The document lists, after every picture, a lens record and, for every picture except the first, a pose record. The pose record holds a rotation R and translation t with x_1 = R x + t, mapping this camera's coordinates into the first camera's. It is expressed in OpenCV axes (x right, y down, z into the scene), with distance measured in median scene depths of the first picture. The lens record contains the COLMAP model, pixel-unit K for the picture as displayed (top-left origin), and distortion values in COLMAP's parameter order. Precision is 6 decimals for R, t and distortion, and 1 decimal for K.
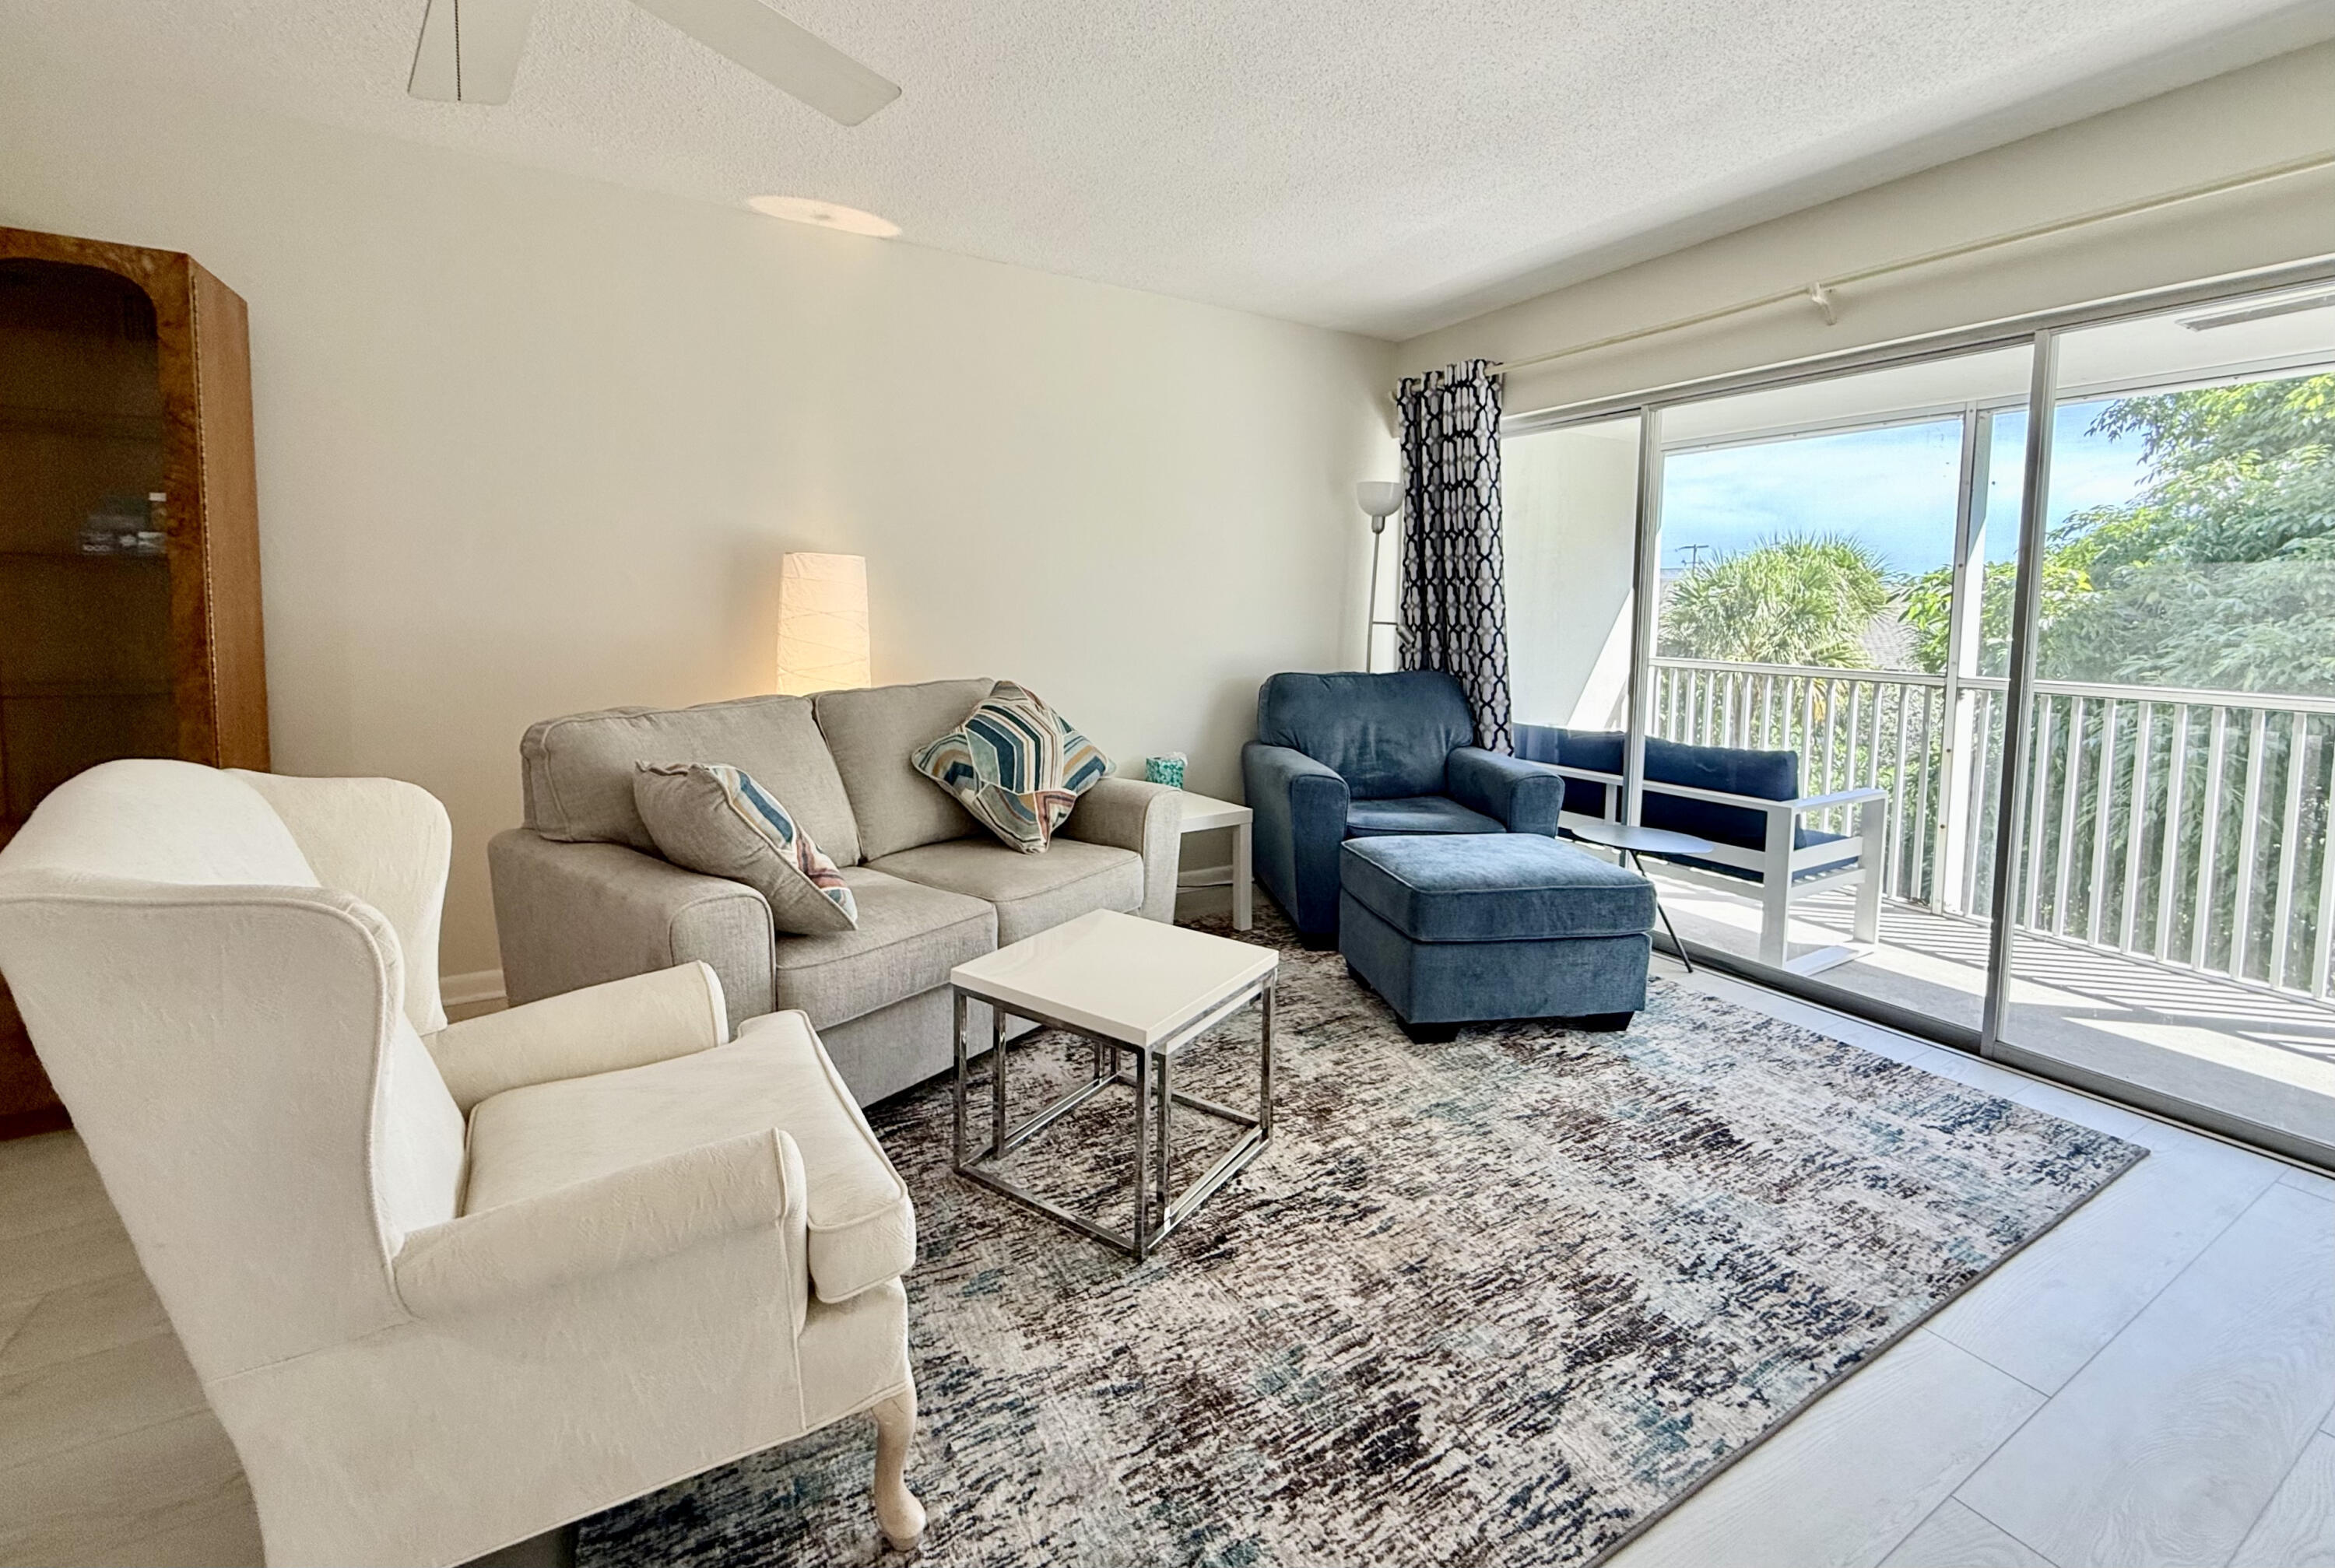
lens RADIAL K [[978.6, 0, 1145.0], [0, 978.6, 694.3], [0, 0, 1]] dist [0.001819, 0.000135]
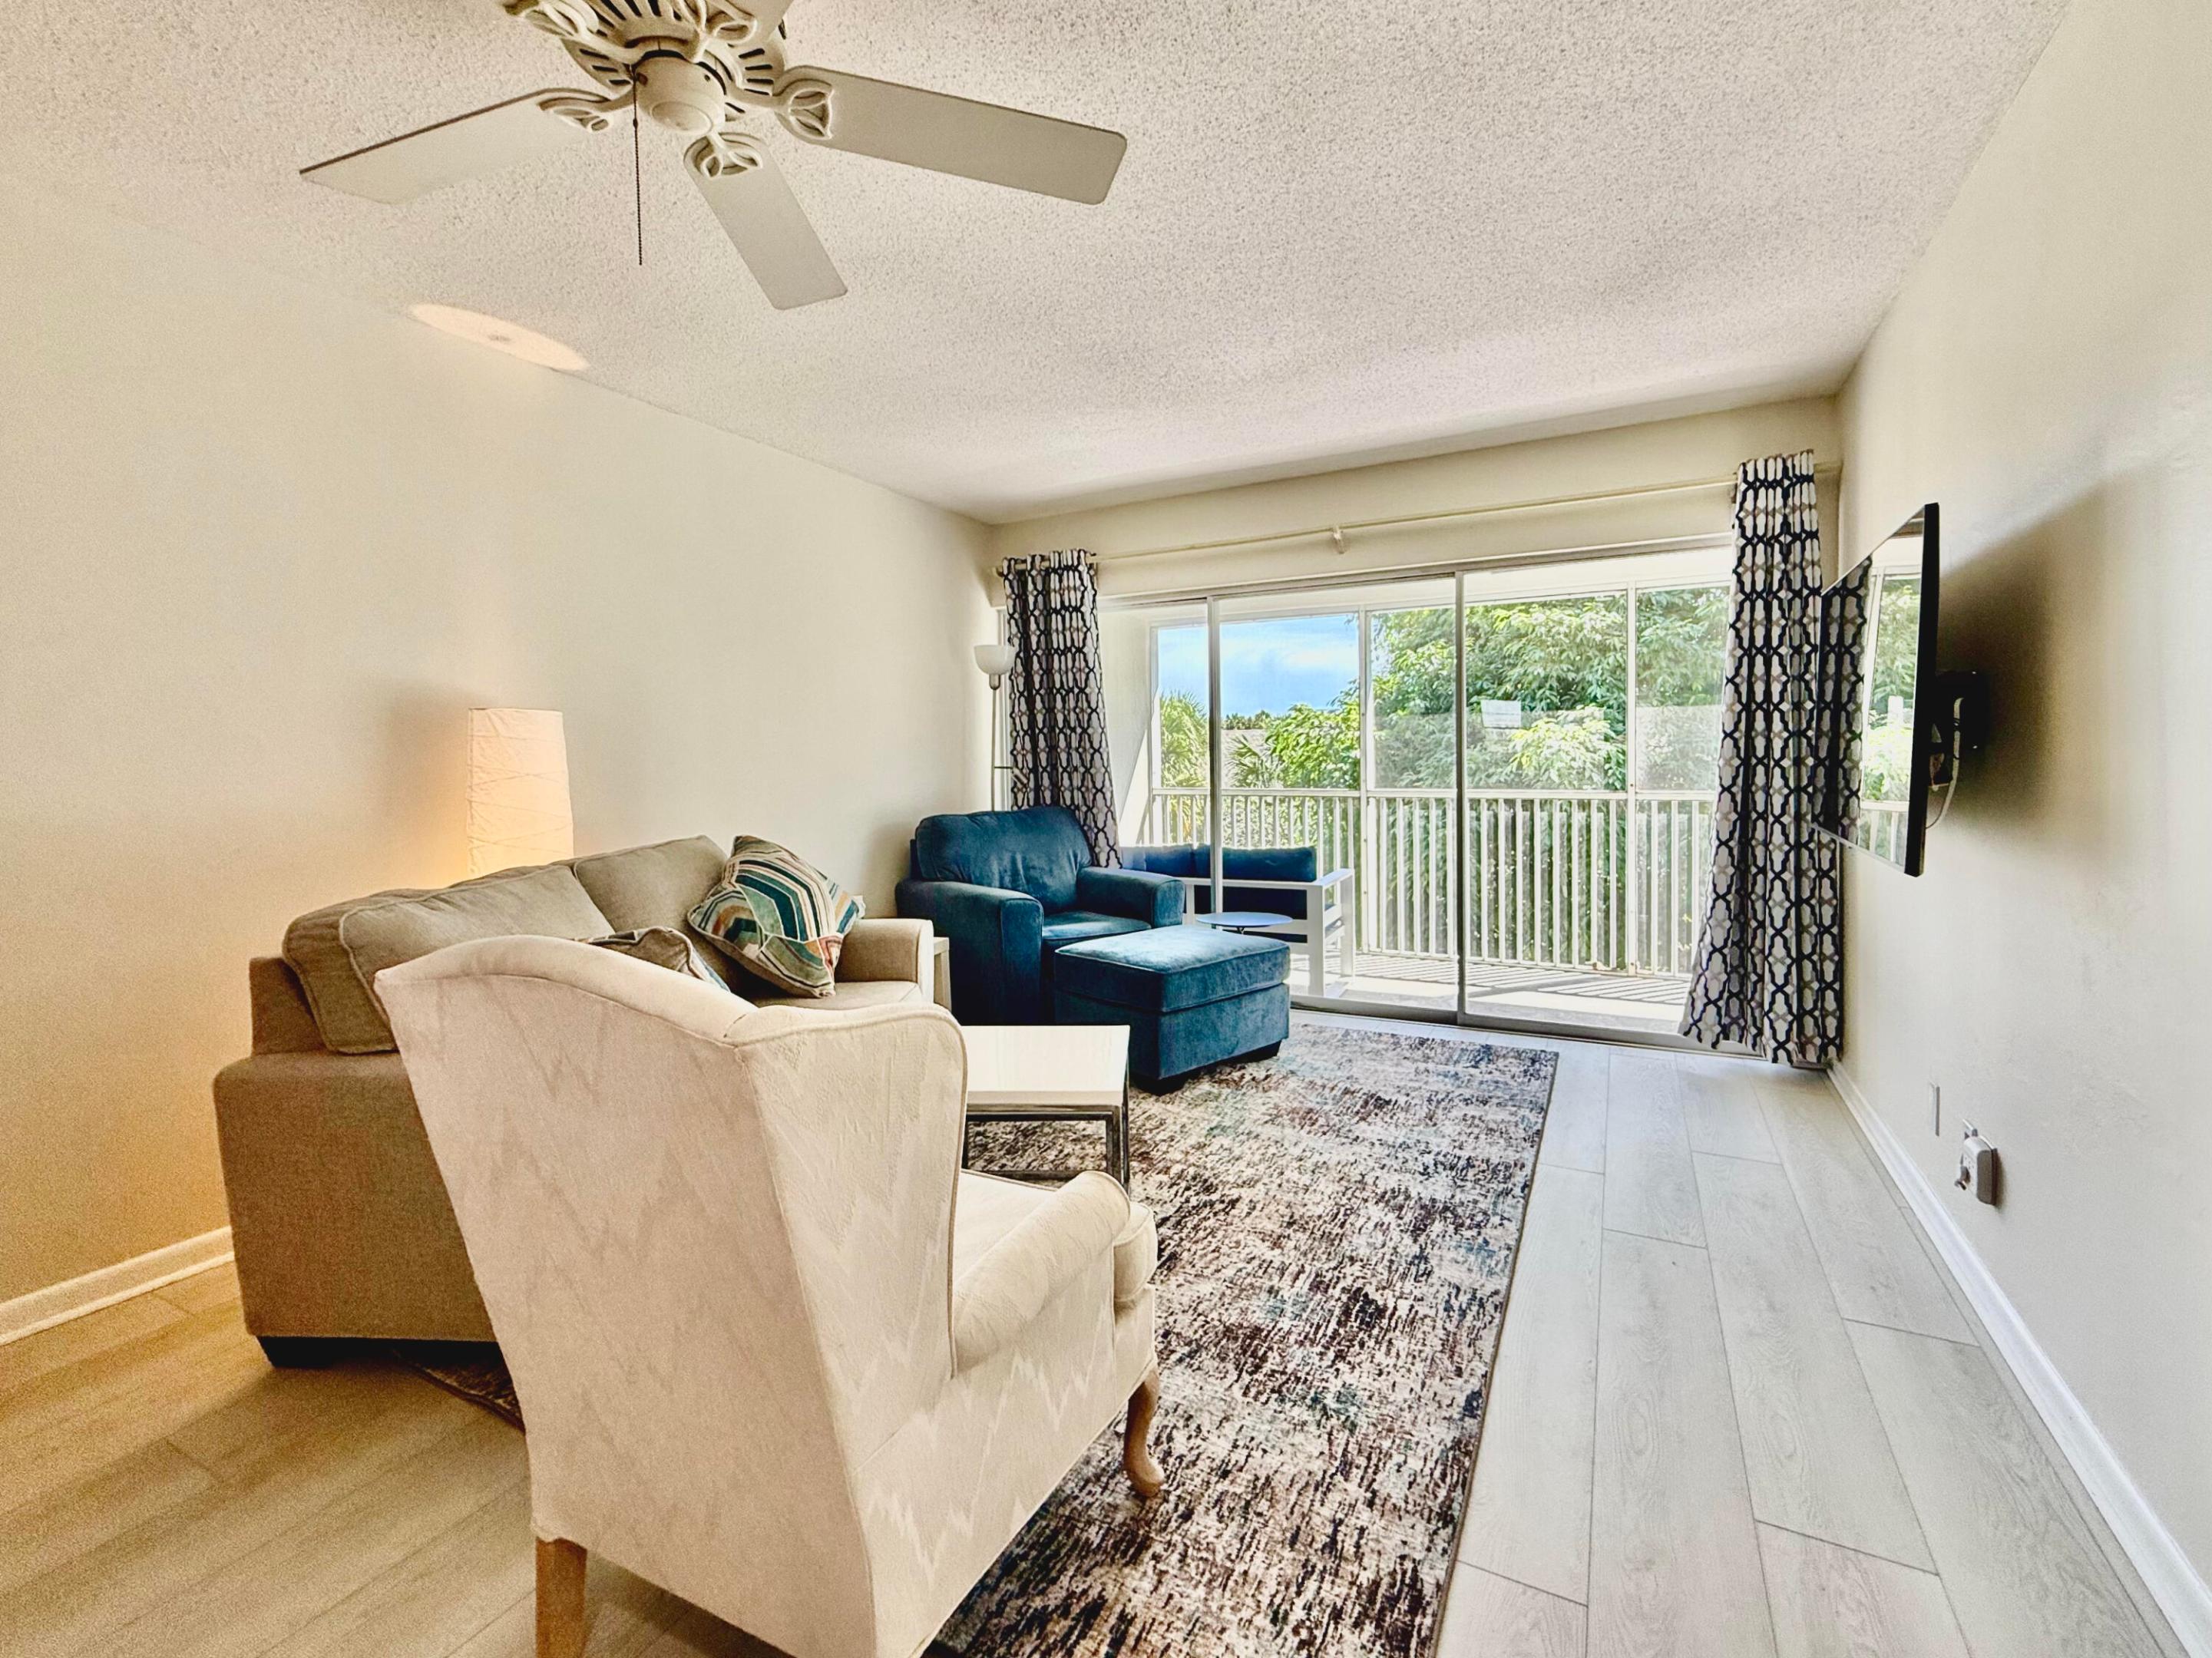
lens RADIAL K [[957.5, 0, 1107.1], [0, 957.5, 813.3], [0, 0, 1]] dist [0.000649, 0.000254]
pose [[0.848883, -0.060356, 0.525124, -0.406404], [0.076688, 0.997011, -0.009375, 0.000936], [-0.522989, 0.048229, 0.850974, -0.029293]]
